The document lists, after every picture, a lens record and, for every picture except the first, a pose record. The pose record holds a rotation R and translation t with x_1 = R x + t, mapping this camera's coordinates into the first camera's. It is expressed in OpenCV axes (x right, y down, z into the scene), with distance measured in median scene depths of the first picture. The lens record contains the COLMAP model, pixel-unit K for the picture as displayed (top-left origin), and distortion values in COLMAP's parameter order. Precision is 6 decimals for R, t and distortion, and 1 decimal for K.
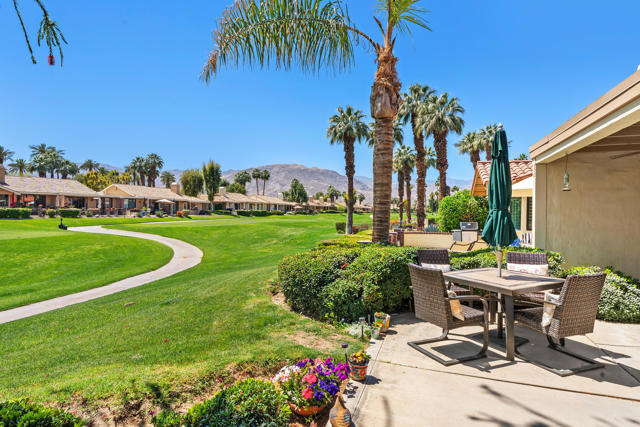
lens RADIAL K [[344.0, 0, 316.9], [0, 344.0, 213.1], [0, 0, 1]] dist [-0.022375, 0.004124]
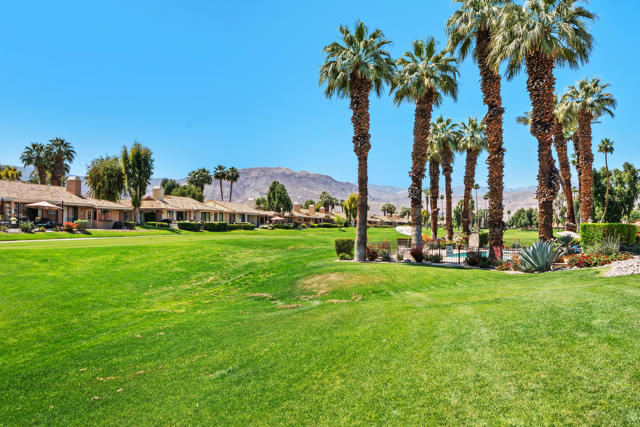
lens RADIAL K [[474.2, 0, 317.1], [0, 474.2, 218.7], [0, 0, 1]] dist [0.010349, 0.011518]
pose [[0.999698, -0.003658, 0.024314, 0.003216], [0.004126, 0.999807, -0.019204, 0.004427], [-0.024239, 0.019299, 0.999520, 0.126648]]
